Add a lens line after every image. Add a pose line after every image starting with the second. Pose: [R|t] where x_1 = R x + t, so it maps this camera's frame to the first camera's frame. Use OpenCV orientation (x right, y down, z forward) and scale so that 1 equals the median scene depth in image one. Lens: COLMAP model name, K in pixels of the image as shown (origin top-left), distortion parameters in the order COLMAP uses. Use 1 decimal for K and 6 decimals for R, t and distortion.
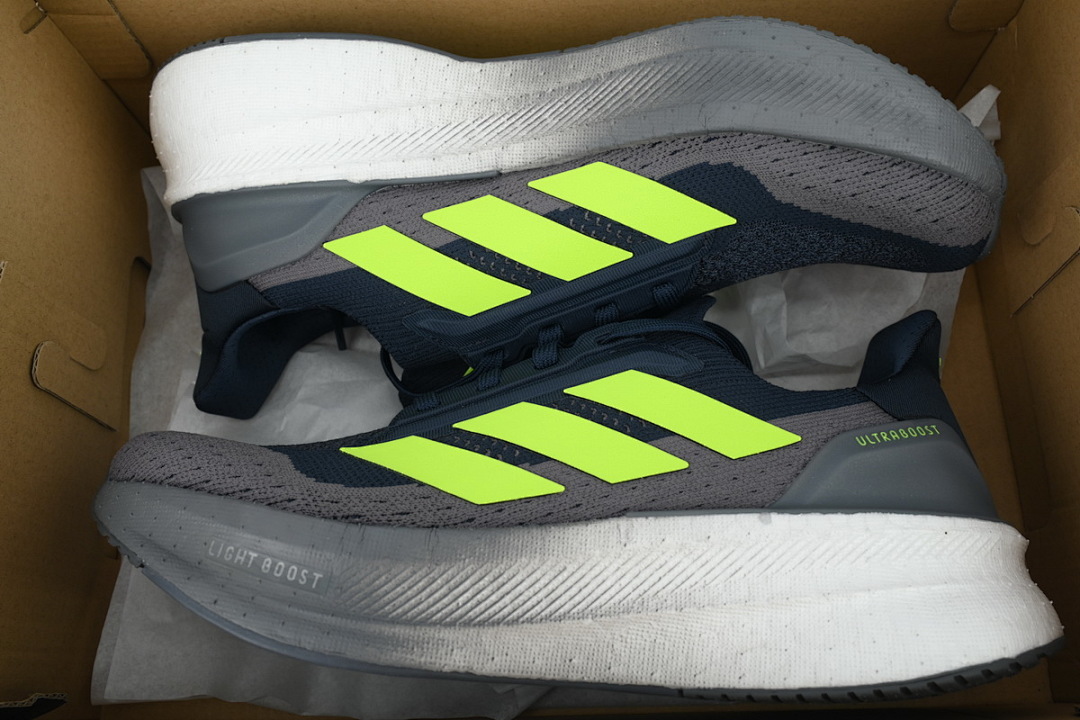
lens RADIAL K [[949.1, 0, 537.3], [0, 949.1, 363.8], [0, 0, 1]] dist [-0.000153, 0.000492]
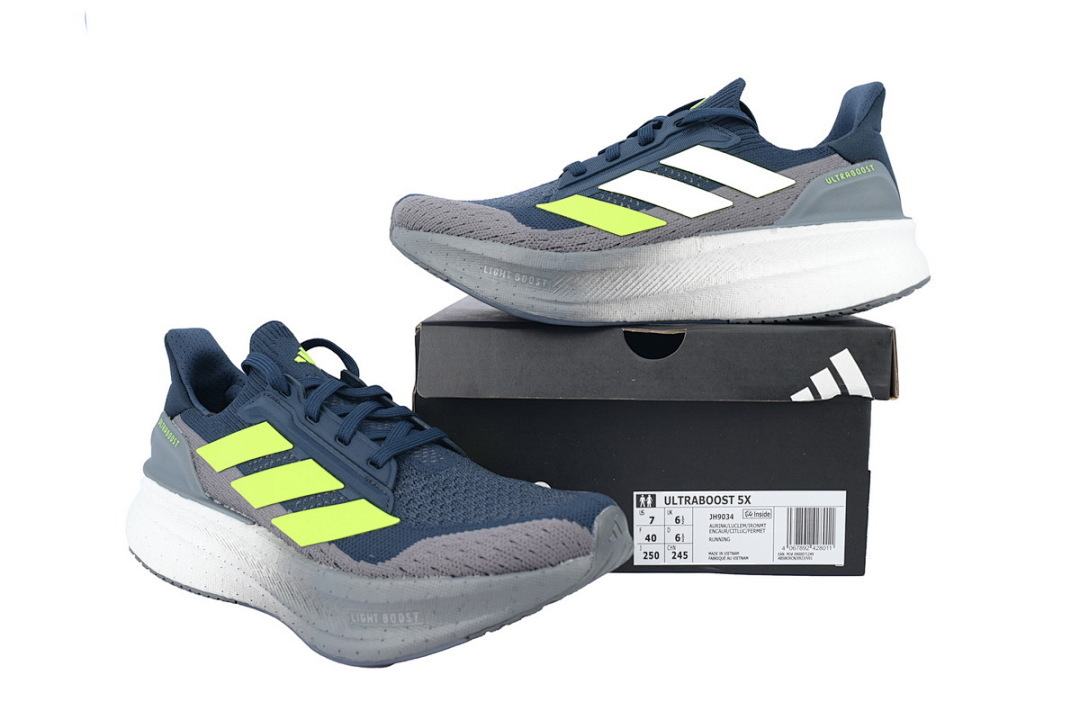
lens RADIAL K [[949.1, 0, 534.2], [0, 949.1, 363.1], [0, 0, 1]] dist [-0.000153, 0.000492]
pose [[0.997428, -0.071358, -0.006705, -0.235374], [0.067654, 0.906497, 0.416757, -0.410100], [-0.023661, -0.416139, 0.908993, -0.792672]]
